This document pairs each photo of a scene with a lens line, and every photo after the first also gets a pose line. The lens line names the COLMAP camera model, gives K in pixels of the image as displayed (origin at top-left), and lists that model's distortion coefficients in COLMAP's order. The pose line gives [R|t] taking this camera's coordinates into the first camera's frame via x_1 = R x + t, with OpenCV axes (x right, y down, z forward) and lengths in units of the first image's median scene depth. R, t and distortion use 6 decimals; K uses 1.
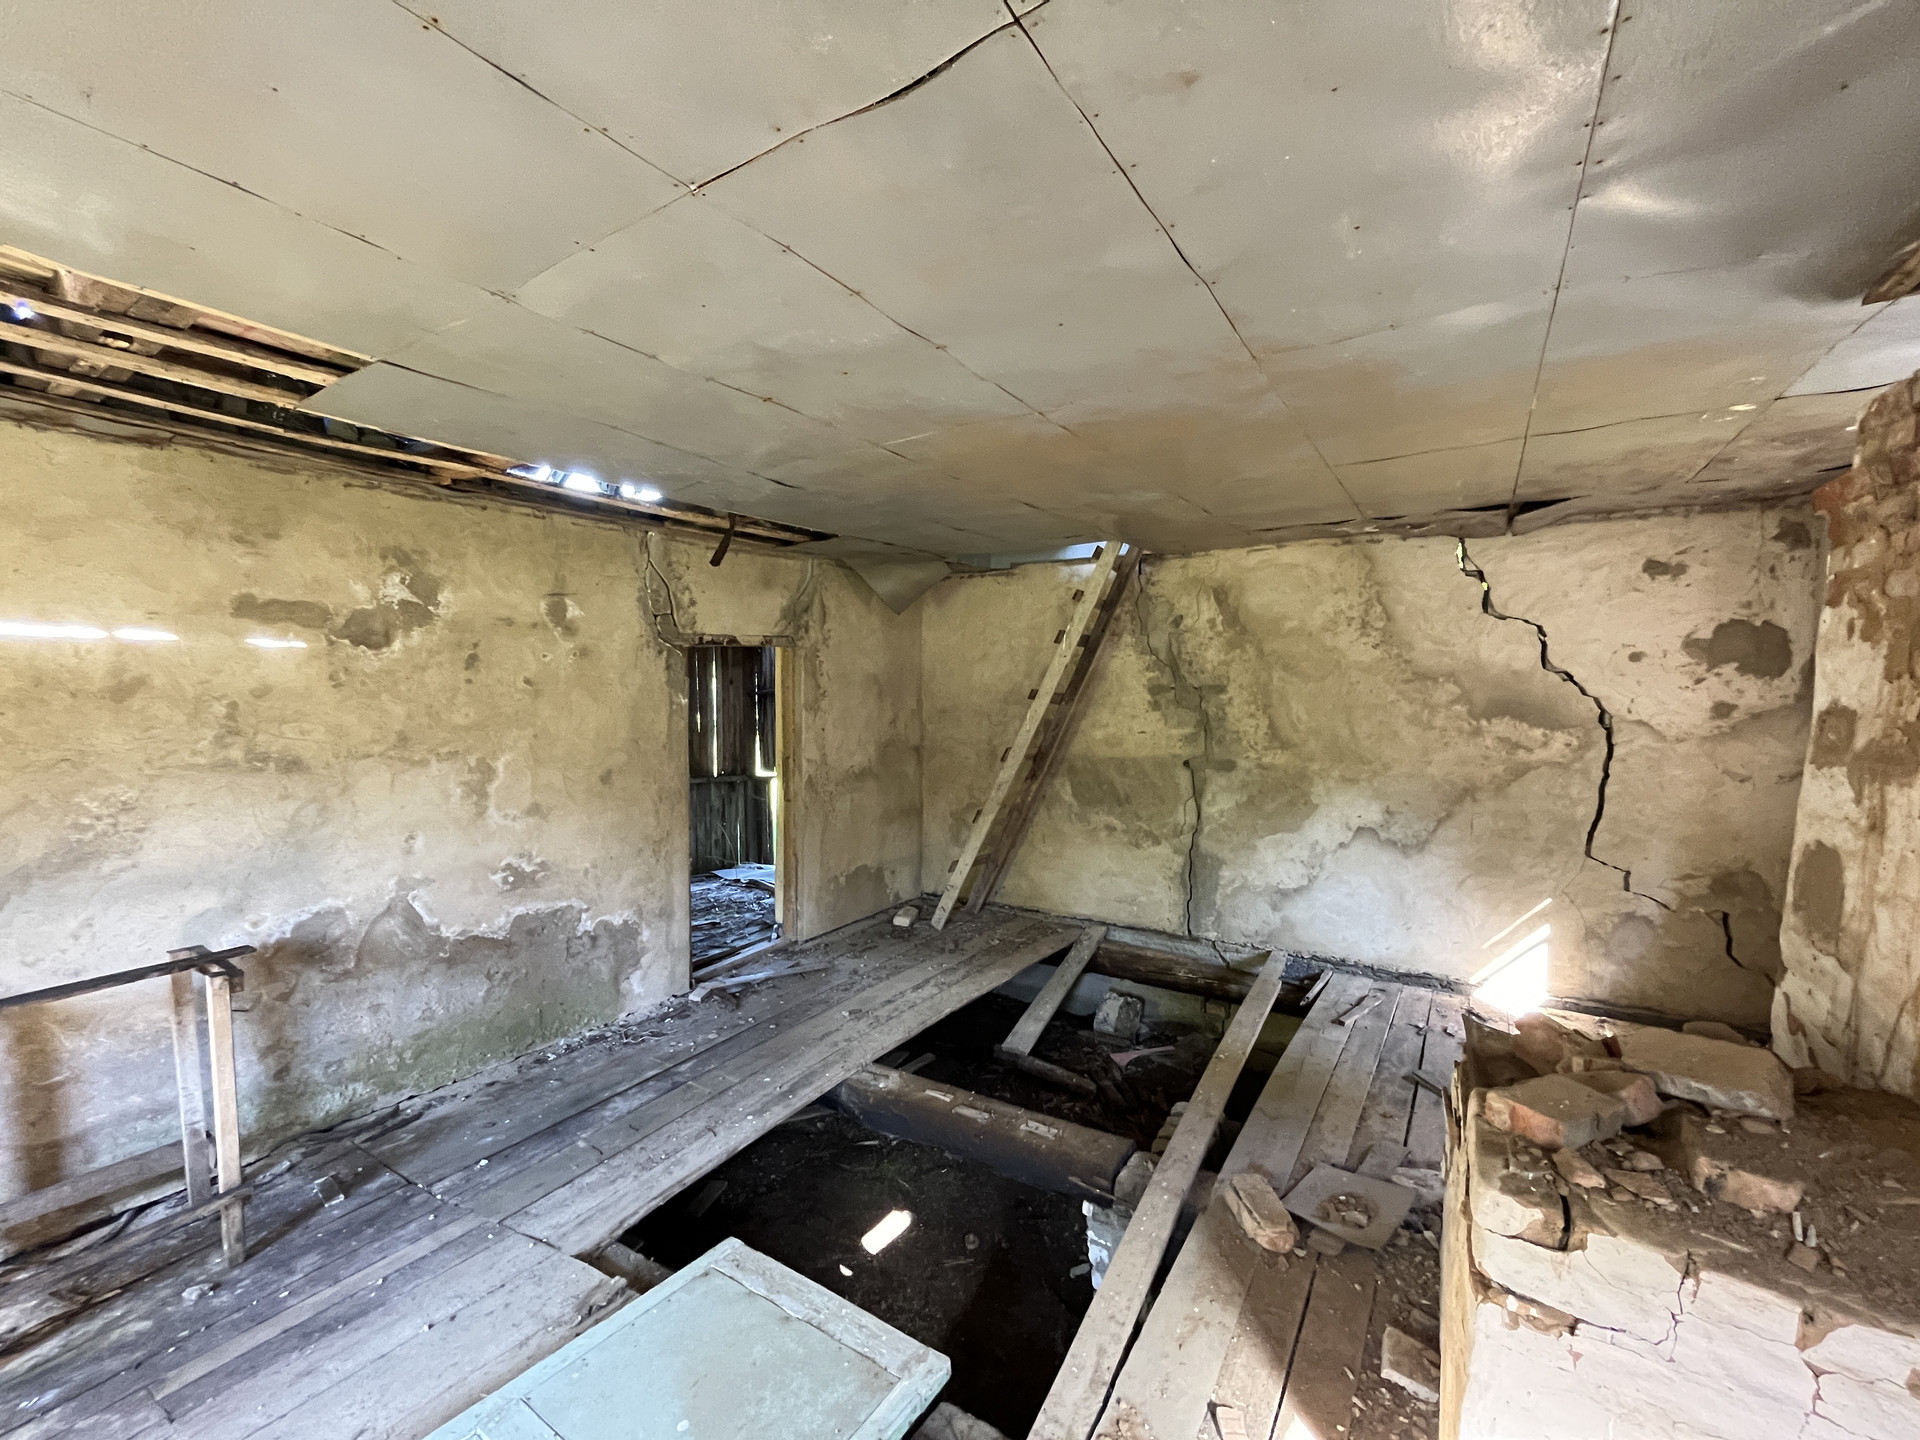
lens RADIAL K [[793.9, 0, 962.5], [0, 793.9, 718.5], [0, 0, 1]] dist [-0.008015, -0.000592]
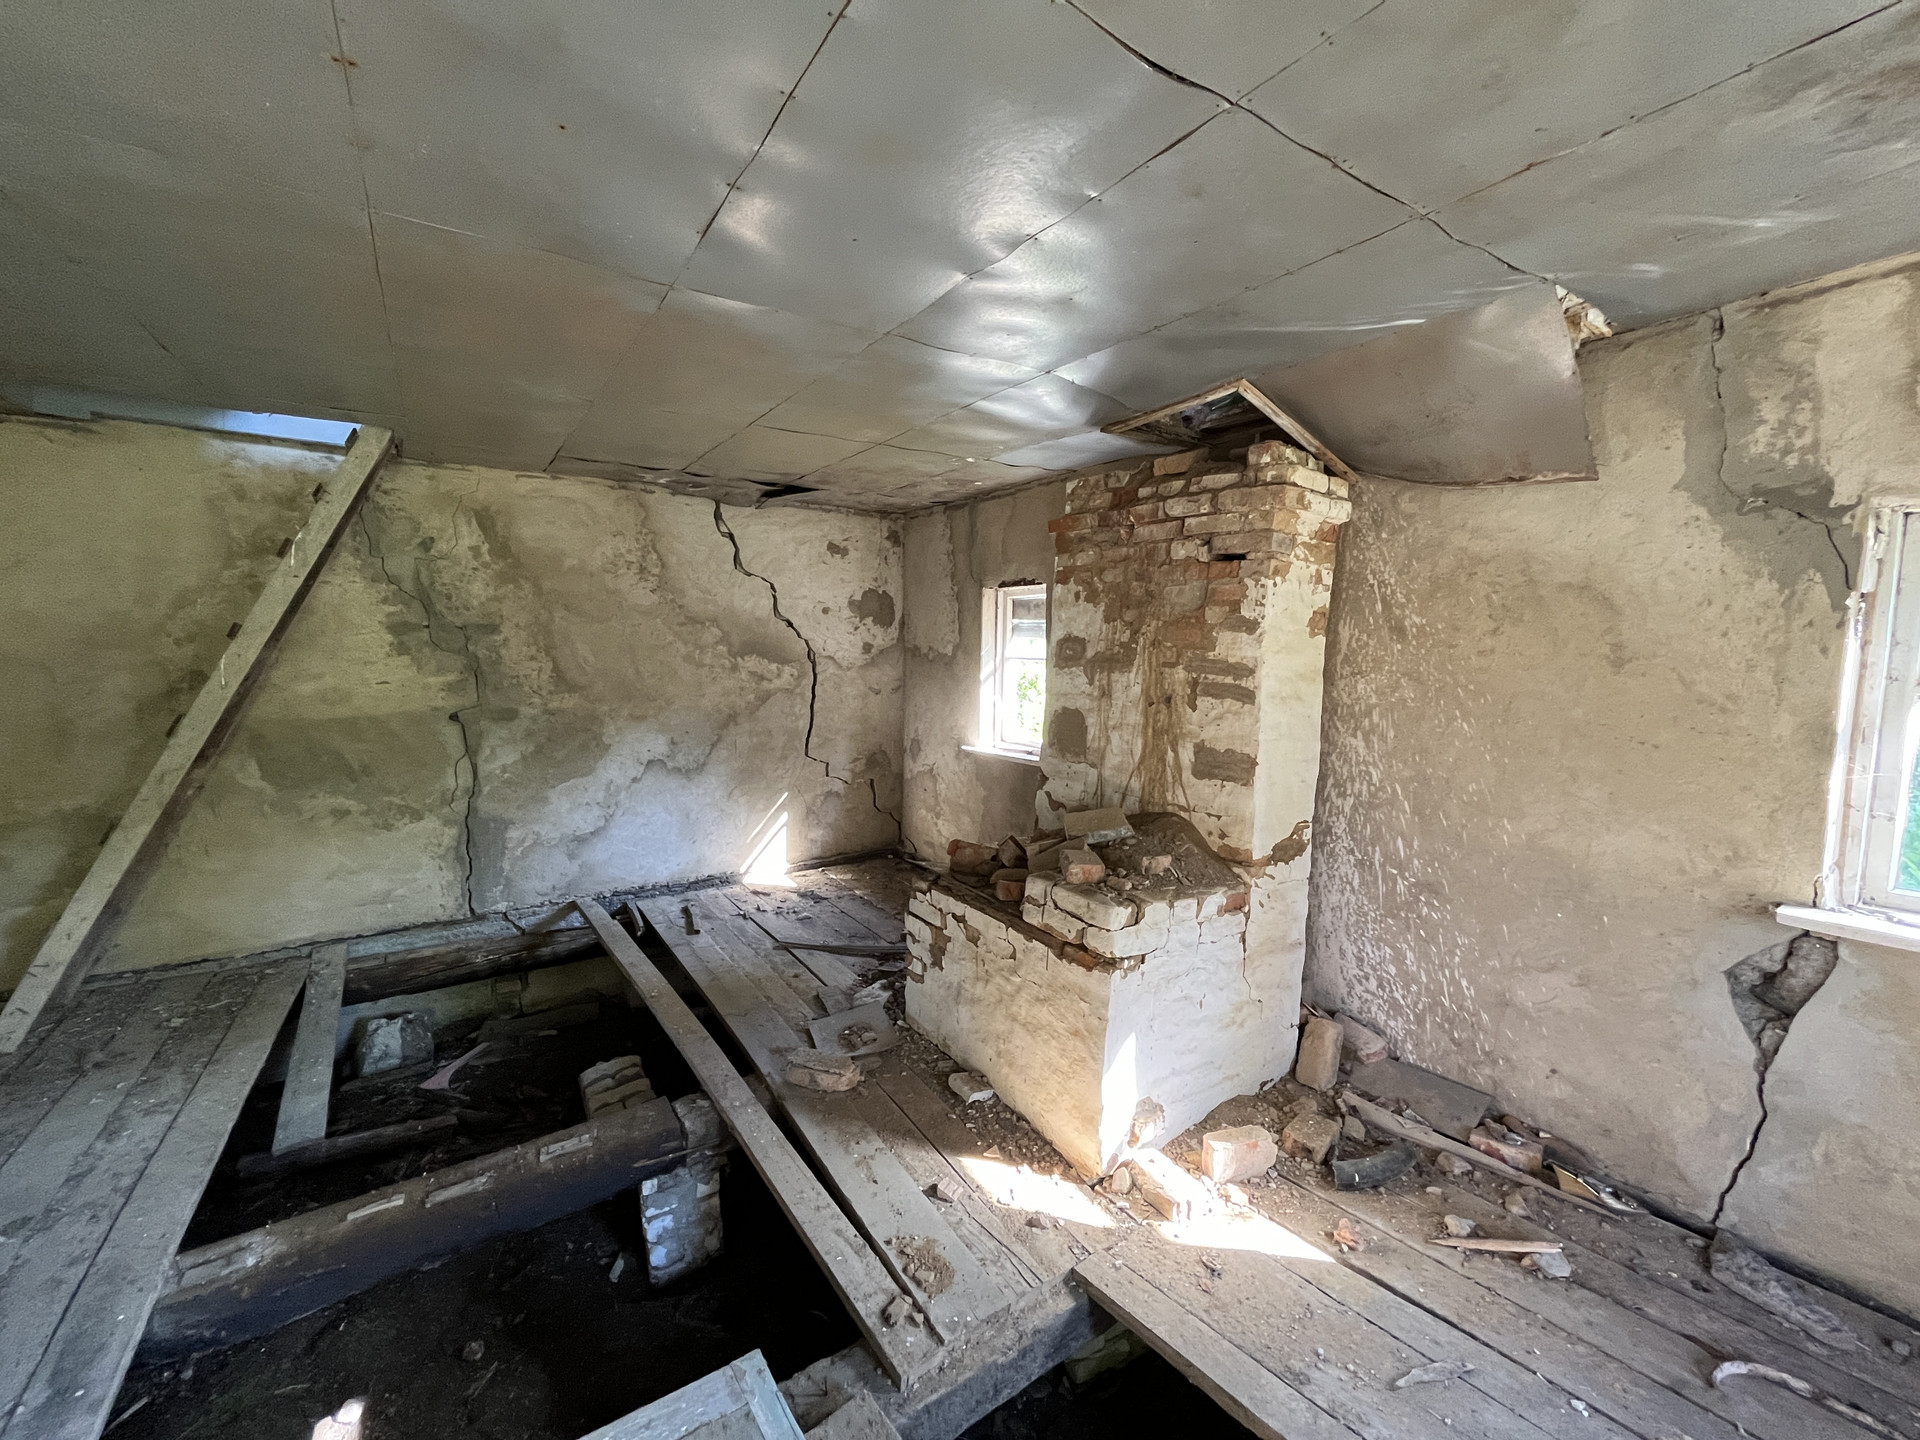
lens RADIAL K [[793.9, 0, 963.2], [0, 793.9, 723.5], [0, 0, 1]] dist [-0.008015, -0.000592]
pose [[0.371373, -0.086482, 0.924448, -0.337451], [0.029287, 0.996248, 0.081434, 0.012995], [-0.928022, -0.003168, 0.372512, 0.213316]]
